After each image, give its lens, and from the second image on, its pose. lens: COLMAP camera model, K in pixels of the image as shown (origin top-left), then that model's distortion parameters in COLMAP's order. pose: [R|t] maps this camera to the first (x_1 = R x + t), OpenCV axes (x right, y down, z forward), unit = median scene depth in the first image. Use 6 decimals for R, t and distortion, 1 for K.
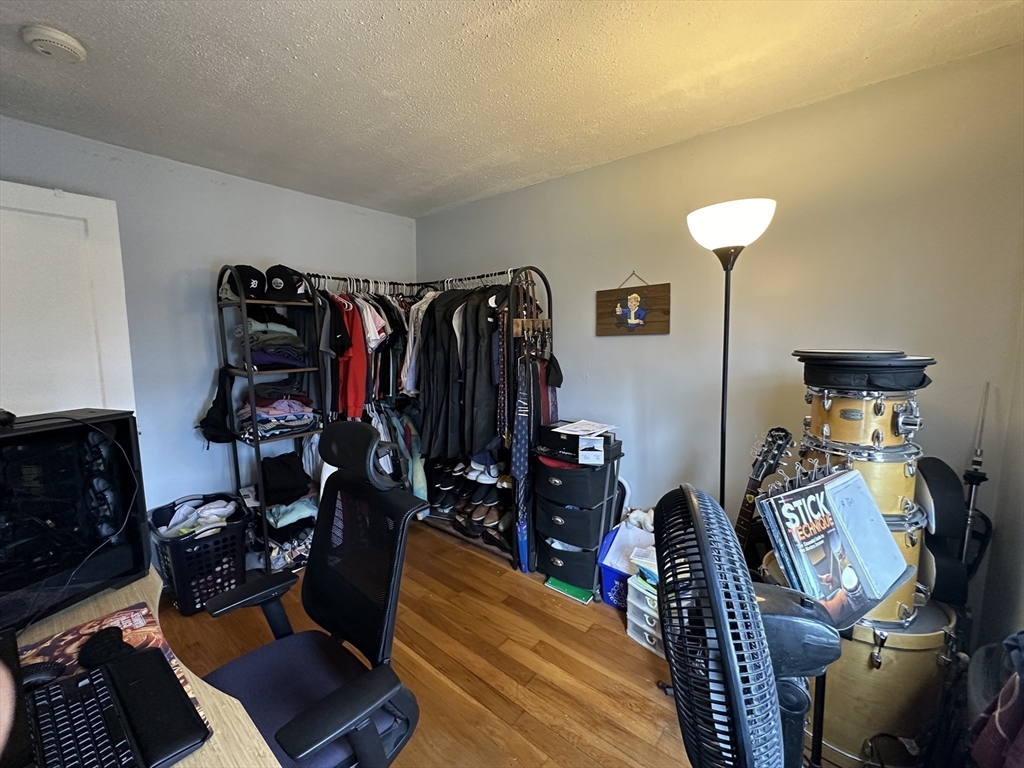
lens RADIAL K [[409.4, 0, 512.3], [0, 409.4, 383.7], [0, 0, 1]] dist [-0.003984, 0.000655]
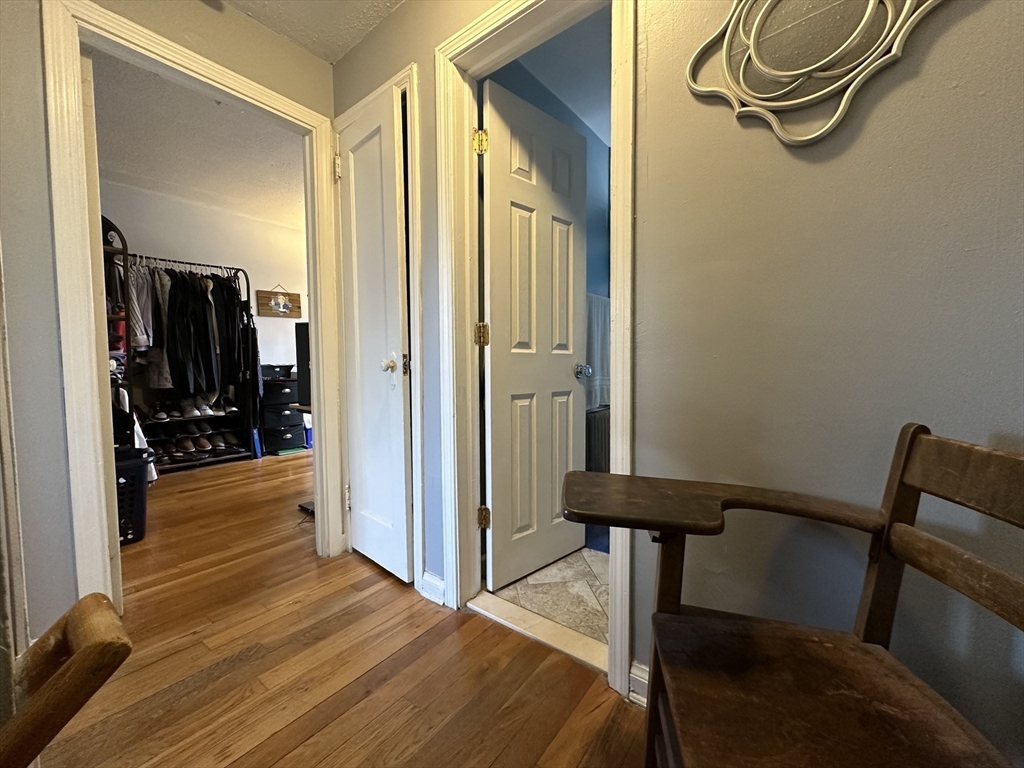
lens RADIAL K [[409.4, 0, 513.3], [0, 409.4, 381.9], [0, 0, 1]] dist [-0.003984, 0.000655]
pose [[-0.036984, -0.054812, 0.997812, -1.678670], [0.116427, 0.991458, 0.058778, 0.196520], [-0.992510, 0.118346, -0.030287, 0.021632]]
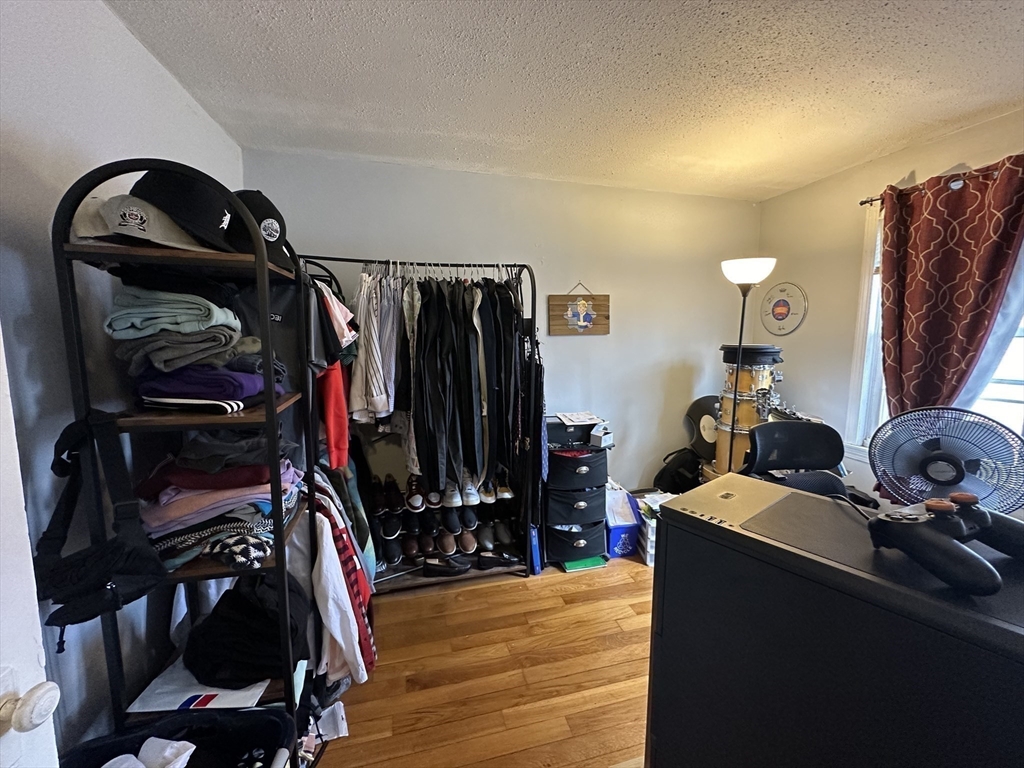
lens RADIAL K [[409.4, 0, 515.4], [0, 409.4, 382.4], [0, 0, 1]] dist [-0.003984, 0.000655]
pose [[0.581705, -0.091131, 0.808278, -0.799713], [0.088831, 0.994878, 0.048240, -0.056430], [-0.808535, 0.043739, 0.586821, 0.464933]]
